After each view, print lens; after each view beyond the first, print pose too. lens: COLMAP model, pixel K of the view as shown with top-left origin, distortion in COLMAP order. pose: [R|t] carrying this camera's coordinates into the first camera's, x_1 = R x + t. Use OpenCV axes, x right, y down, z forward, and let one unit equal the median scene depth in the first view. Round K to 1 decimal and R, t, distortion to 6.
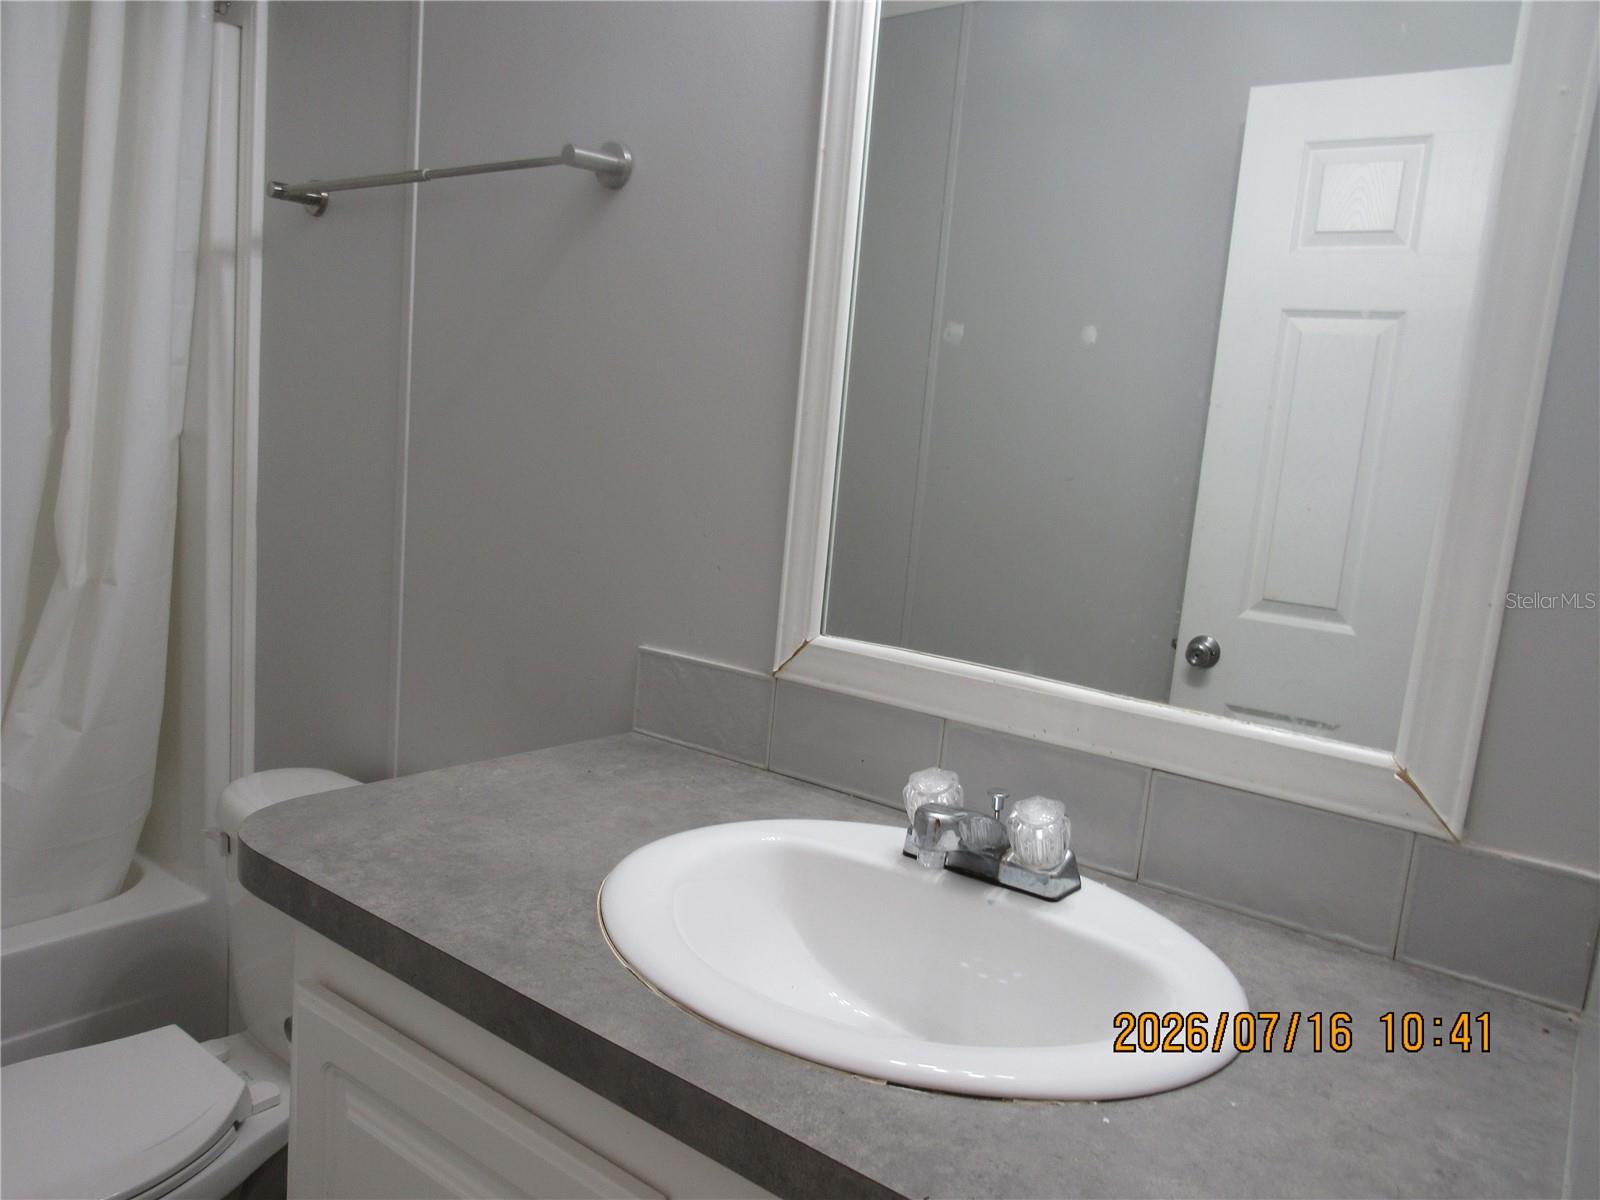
lens RADIAL K [[1127.3, 0, 809.6], [0, 1127.3, 609.6], [0, 0, 1]] dist [-0.021301, -0.009440]
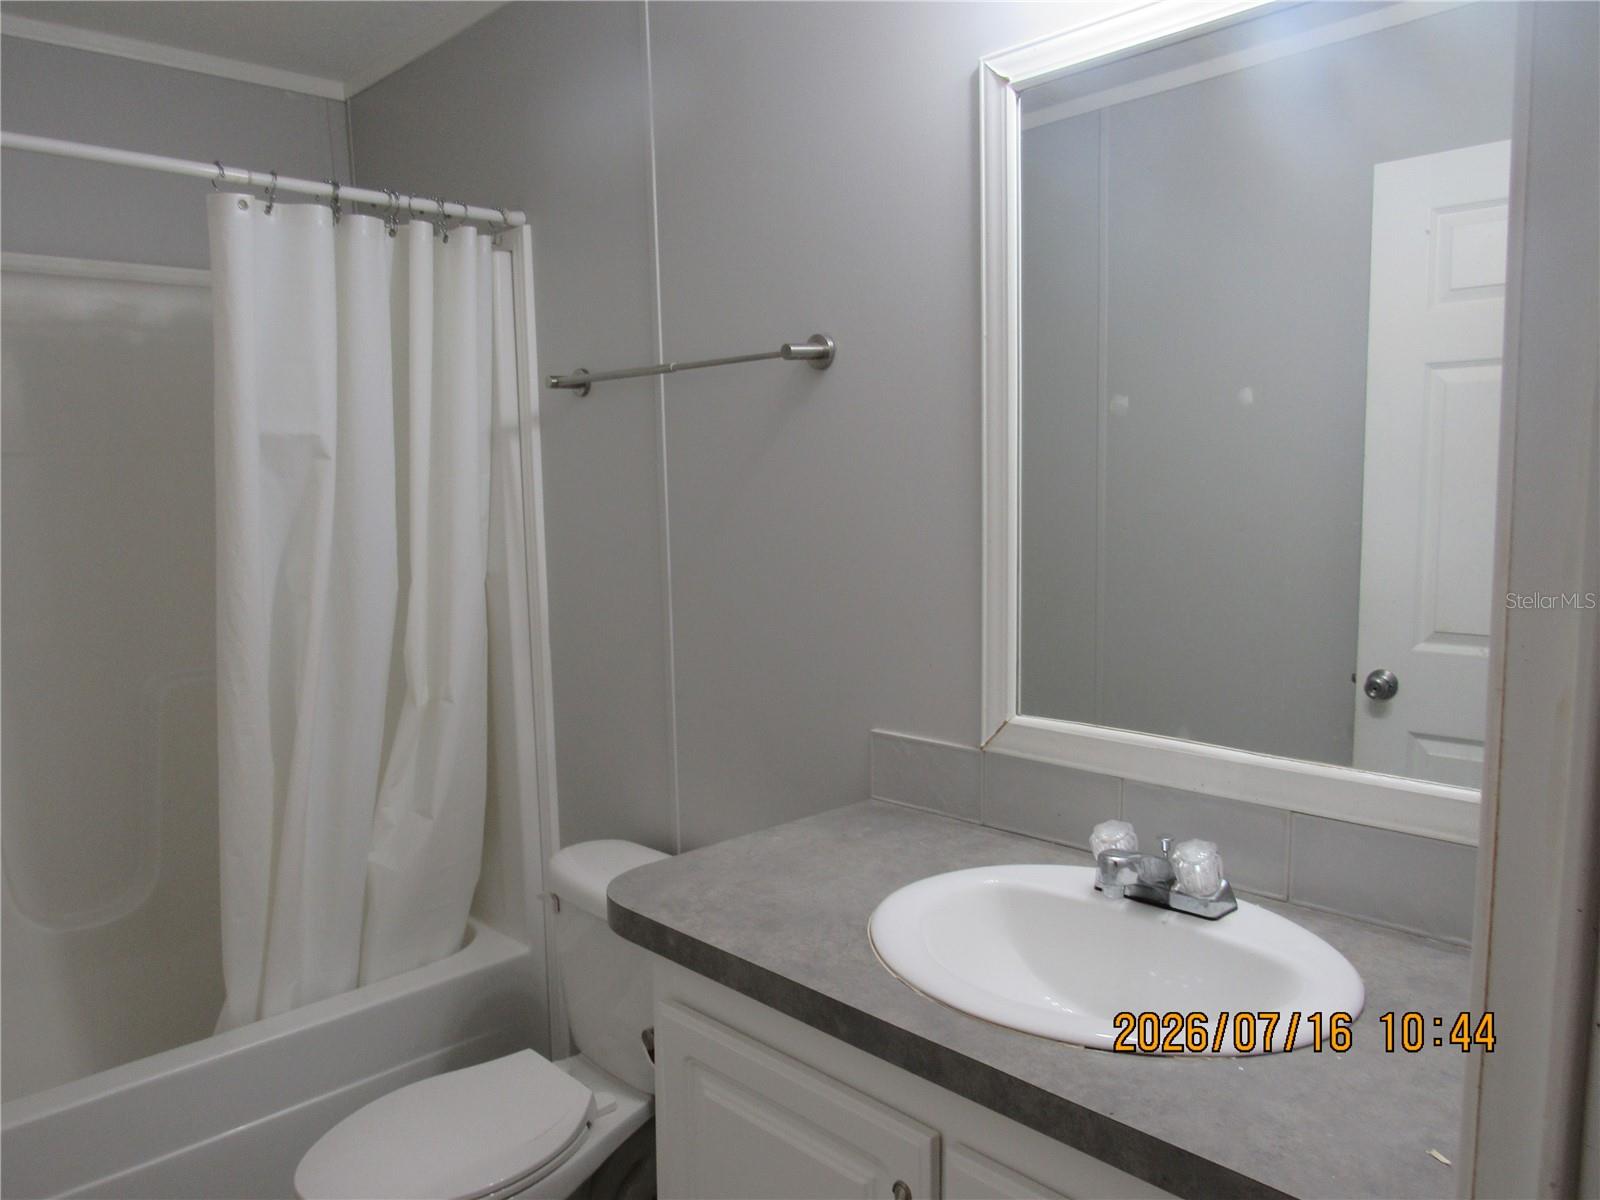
lens RADIAL K [[1152.7, 0, 811.0], [0, 1152.7, 596.8], [0, 0, 1]] dist [-0.031003, 0.022206]
pose [[0.982136, -0.085616, -0.167567, 0.011246], [0.078817, 0.995789, -0.046829, -0.070127], [0.170870, 0.032785, 0.984748, -0.319281]]
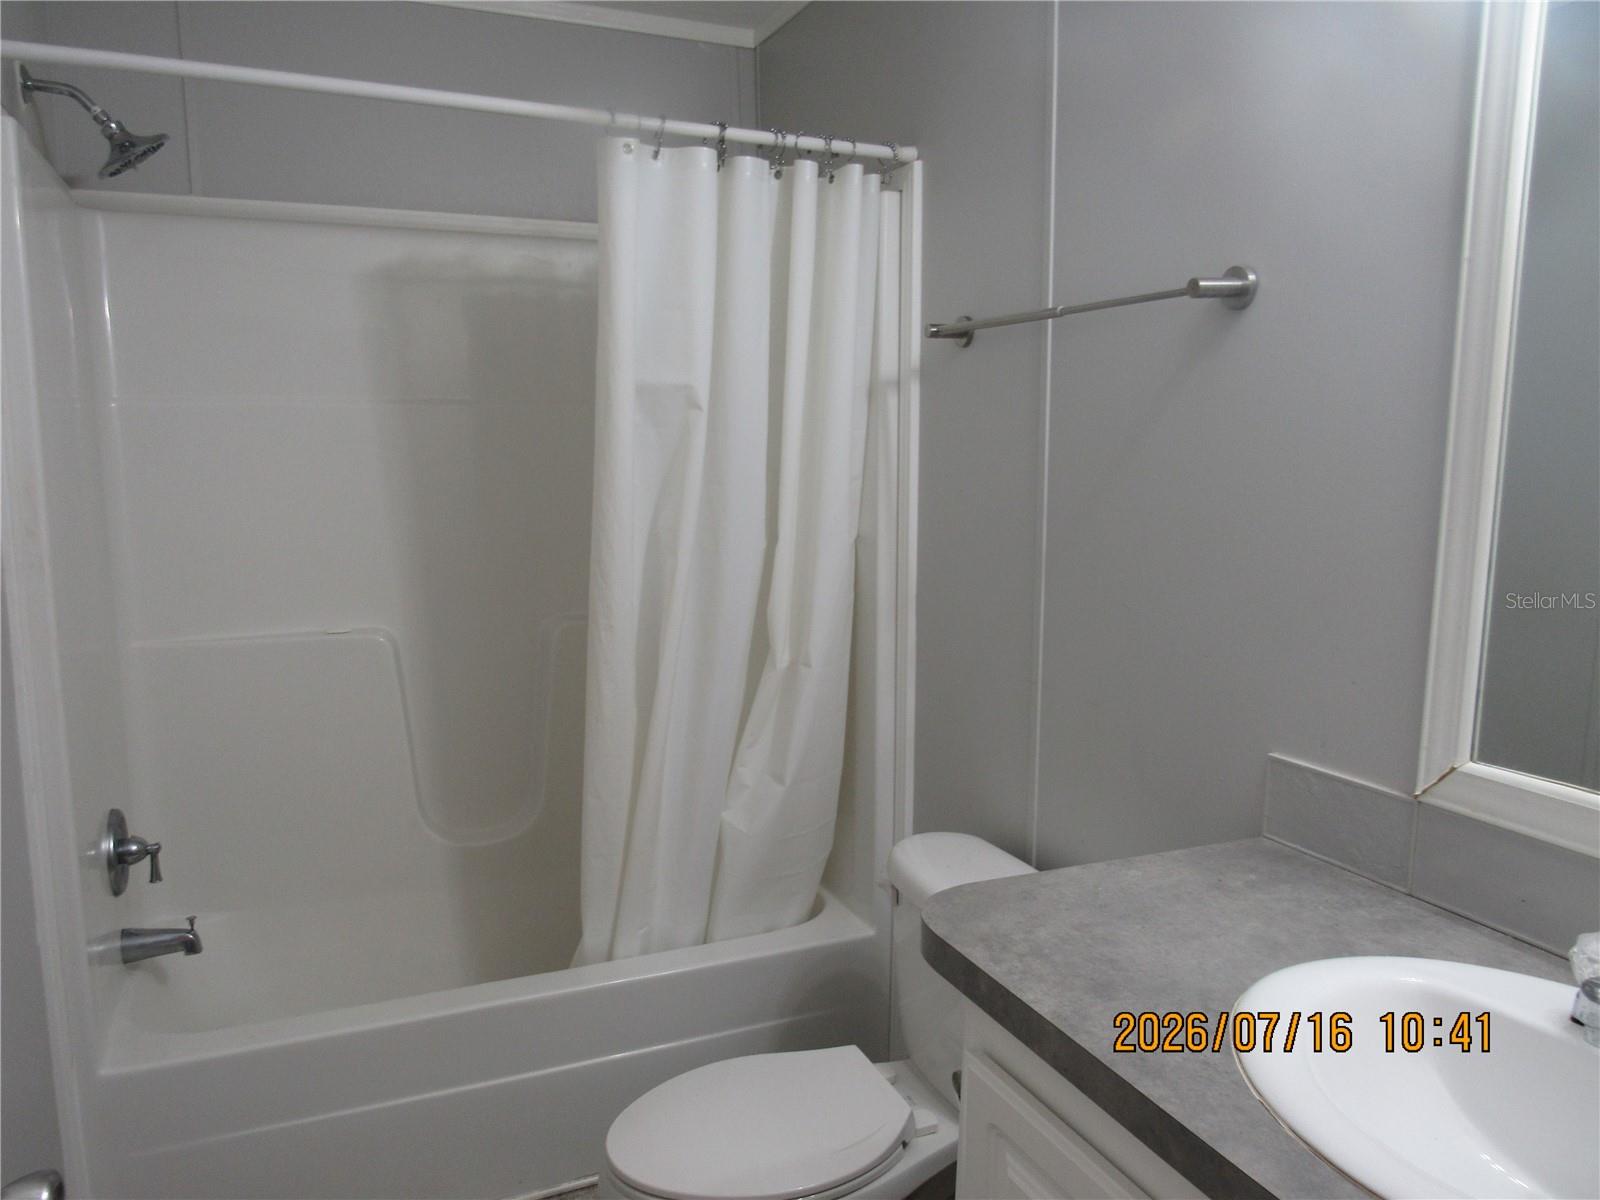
lens RADIAL K [[1152.7, 0, 811.0], [0, 1152.7, 596.8], [0, 0, 1]] dist [-0.031003, 0.022206]
pose [[0.864096, -0.011994, -0.503185, 0.016723], [-0.003907, 0.999526, -0.030535, -0.088778], [0.503313, 0.028351, 0.863639, -0.125372]]
